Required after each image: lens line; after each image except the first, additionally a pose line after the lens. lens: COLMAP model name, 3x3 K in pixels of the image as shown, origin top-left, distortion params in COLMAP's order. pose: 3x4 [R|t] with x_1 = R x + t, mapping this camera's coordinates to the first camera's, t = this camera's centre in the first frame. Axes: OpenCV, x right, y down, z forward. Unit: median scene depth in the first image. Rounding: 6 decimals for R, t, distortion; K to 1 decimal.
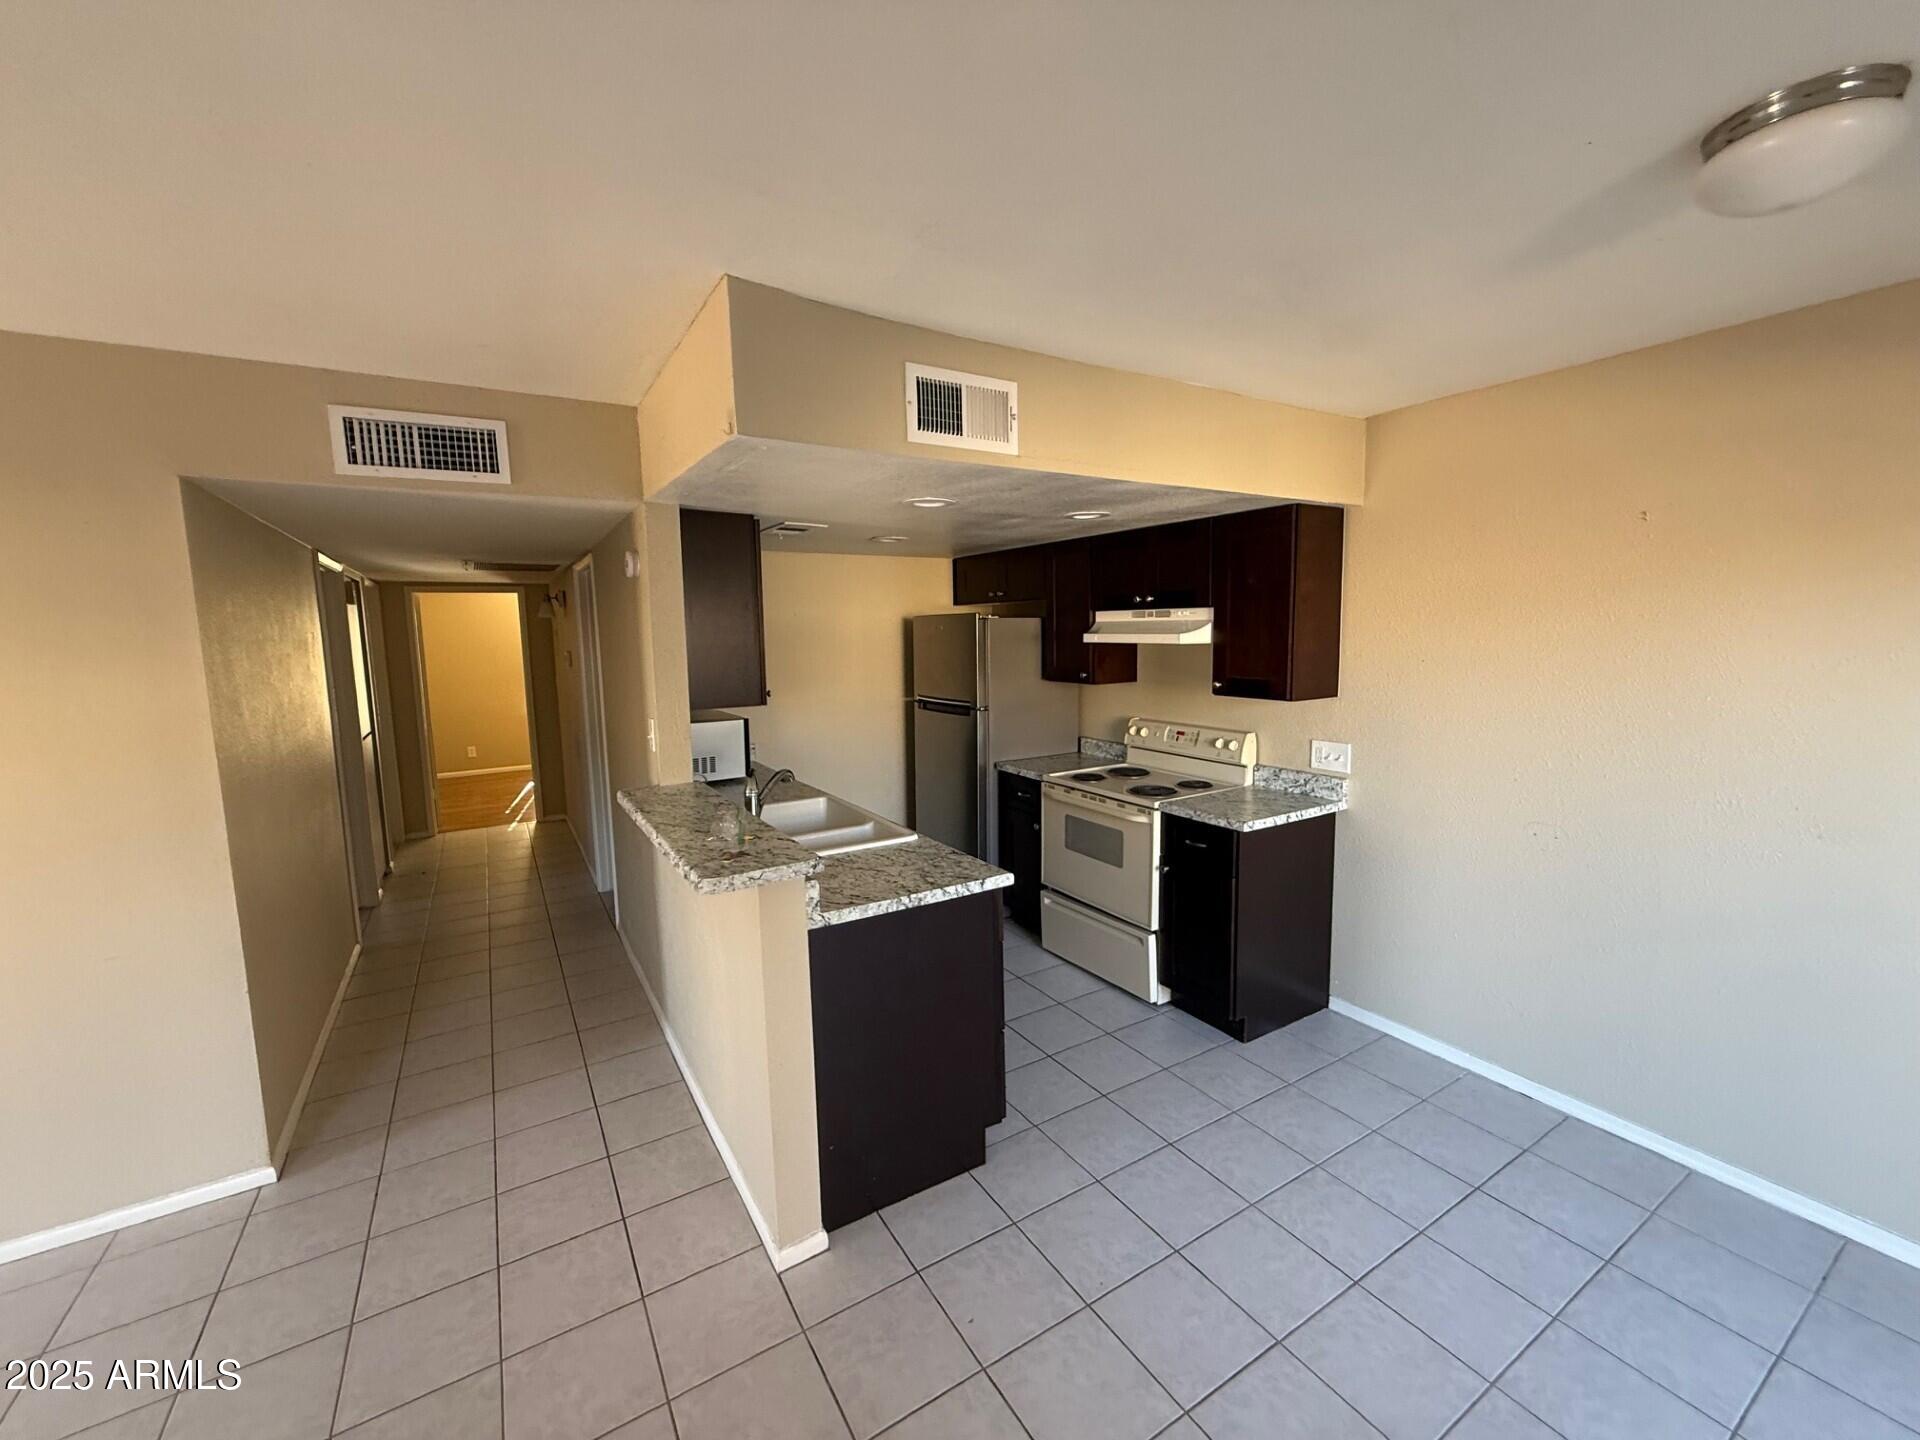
lens RADIAL K [[761.9, 0, 952.4], [0, 761.9, 714.5], [0, 0, 1]] dist [0.003105, 0.000298]
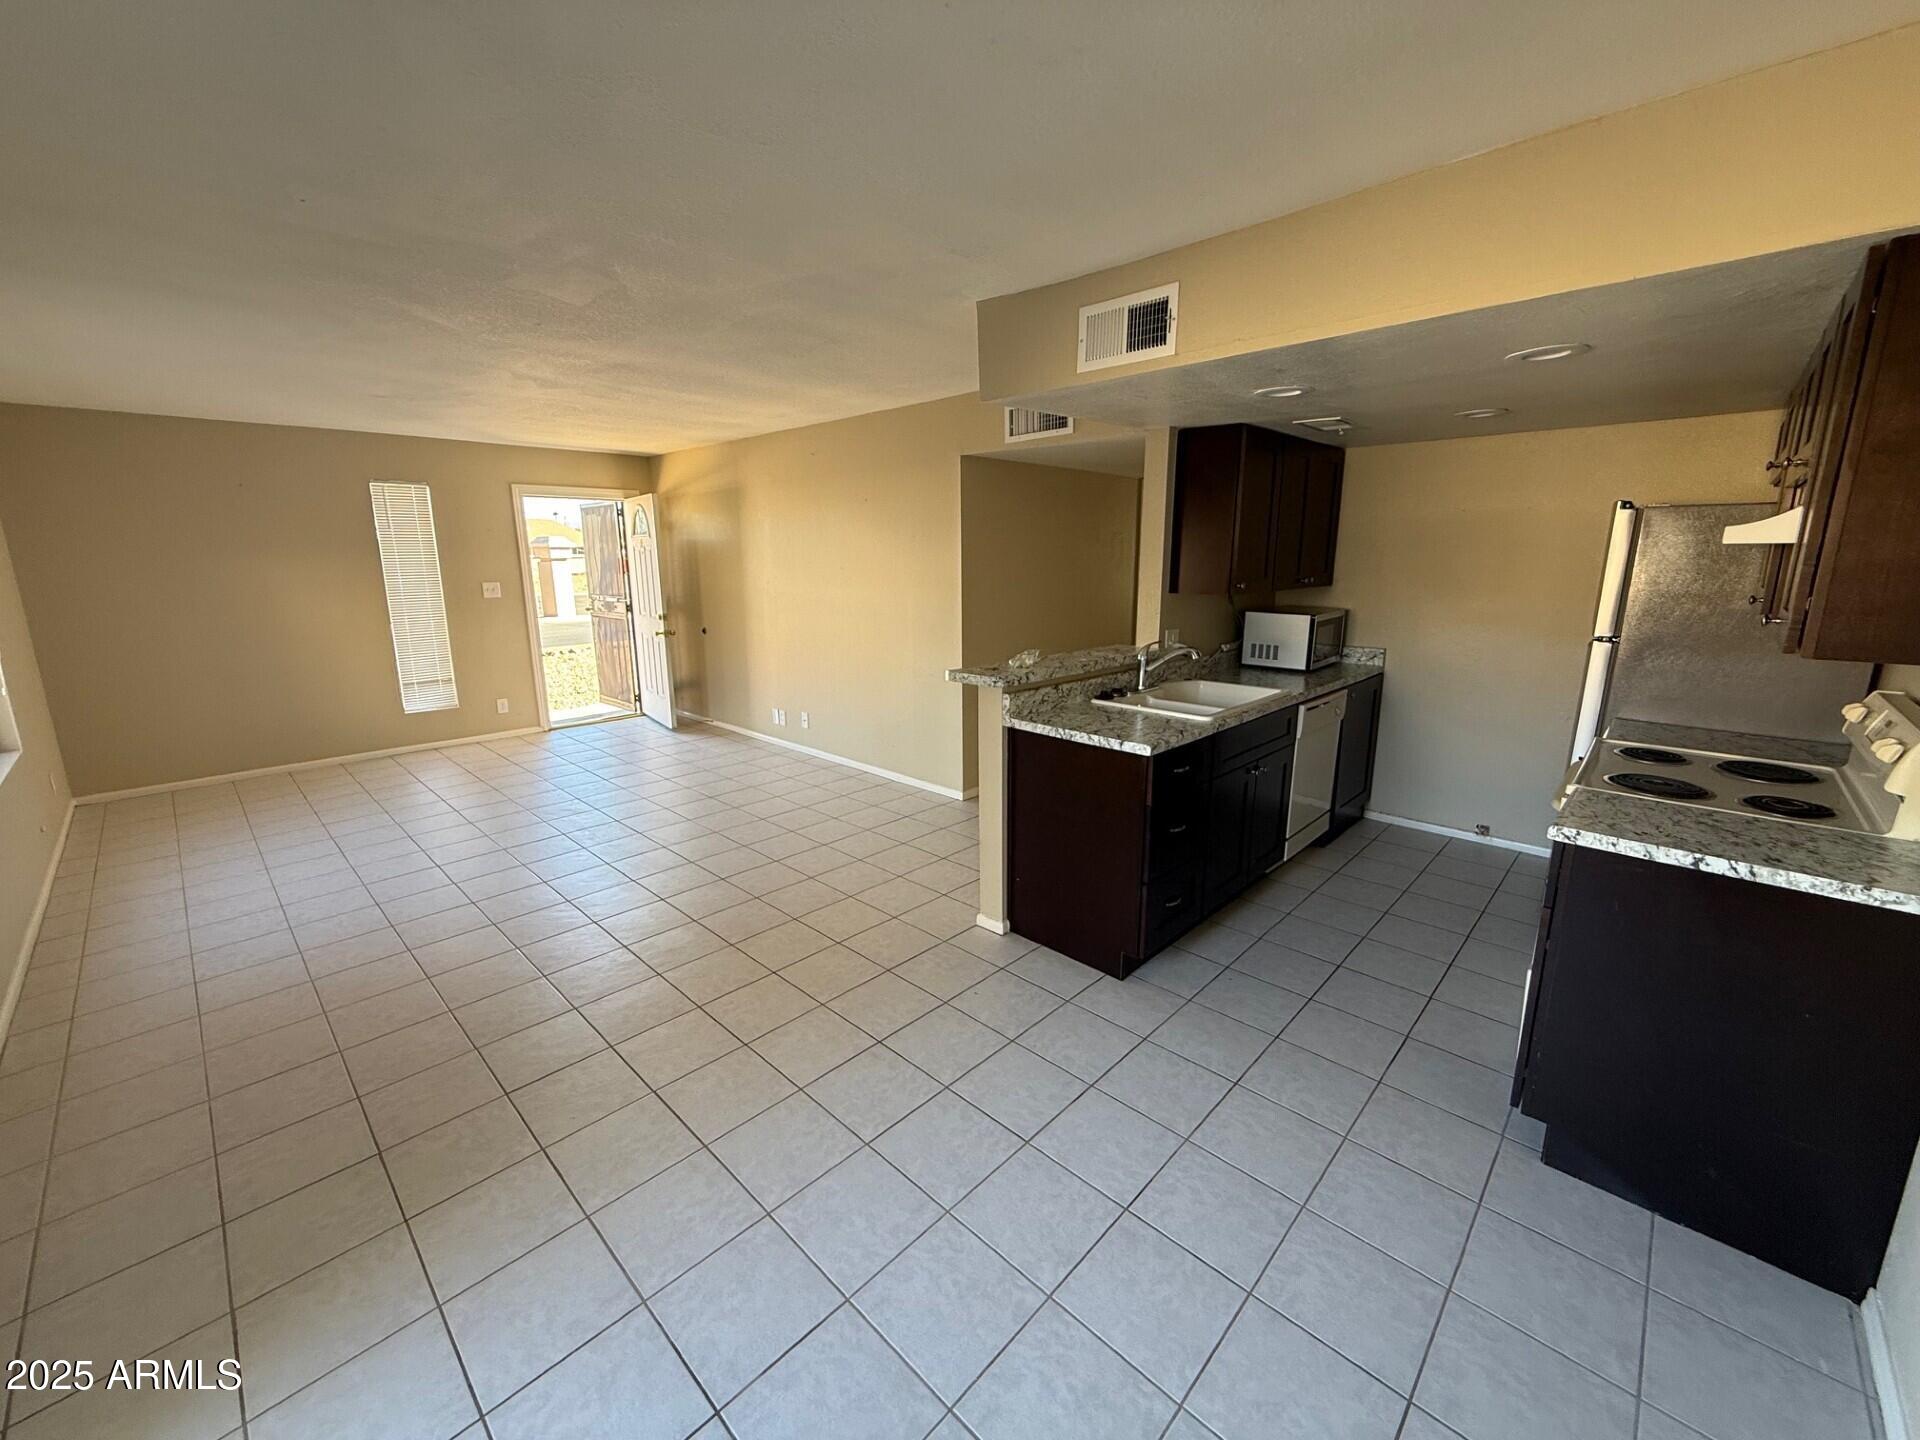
lens RADIAL K [[769.4, 0, 956.4], [0, 769.4, 710.4], [0, 0, 1]] dist [0.019391, 0.000108]
pose [[0.253190, 0.213724, -0.943513, 0.772455], [-0.107596, 0.975462, 0.192087, -0.021847], [0.961415, 0.052884, 0.269973, 0.304026]]
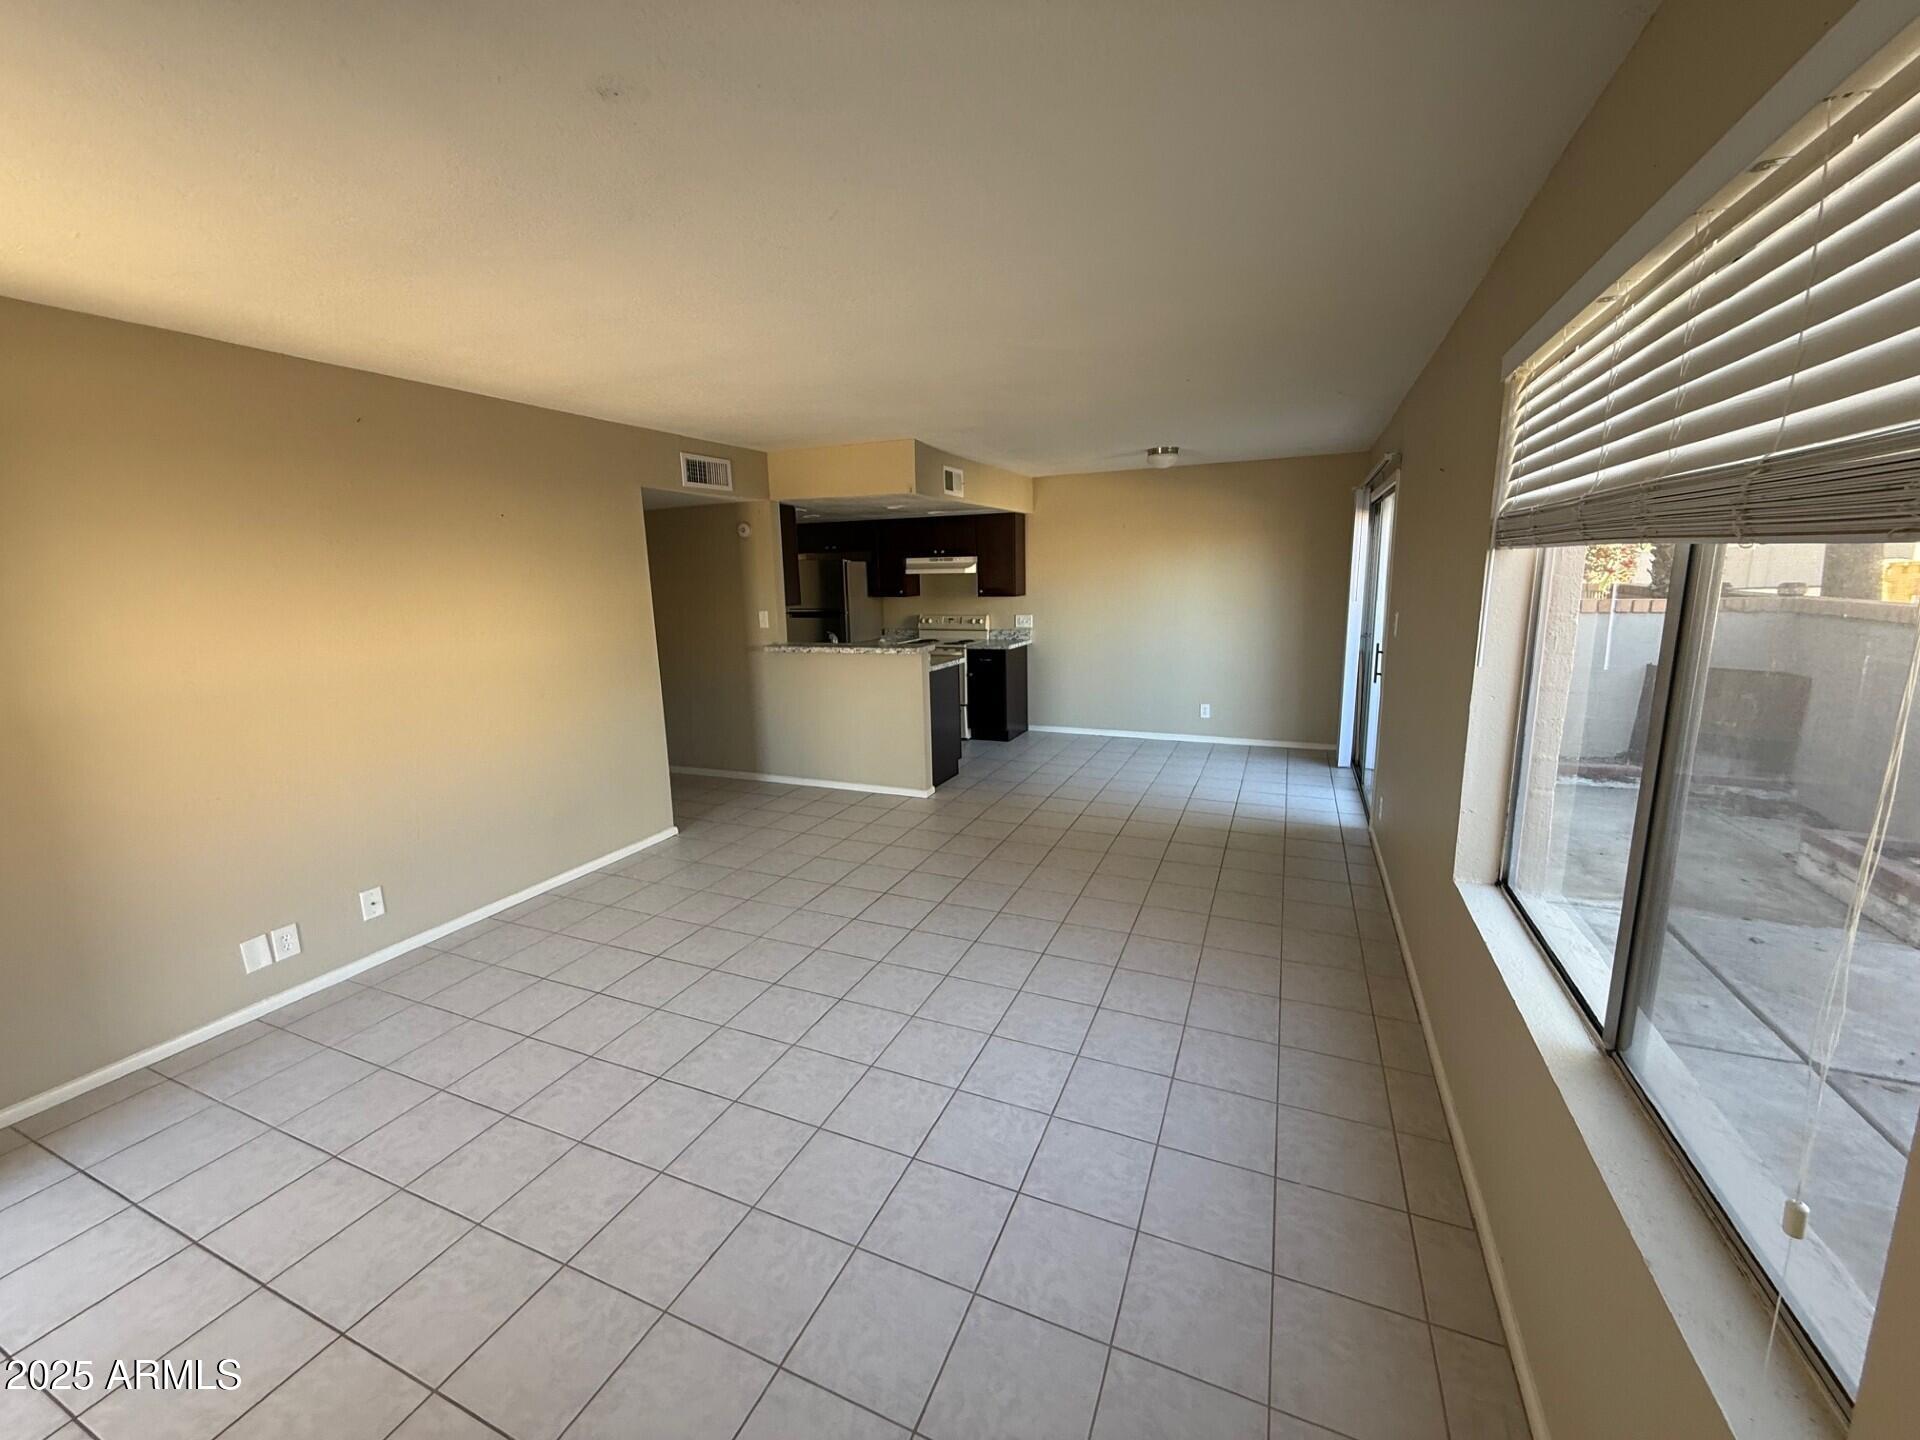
lens RADIAL K [[761.9, 0, 952.4], [0, 761.9, 714.5], [0, 0, 1]] dist [0.003105, 0.000298]
pose [[0.820035, -0.106709, 0.562277, -1.050630], [0.071534, 0.993870, 0.084290, 0.128986], [-0.567825, -0.028899, 0.822642, -0.823783]]
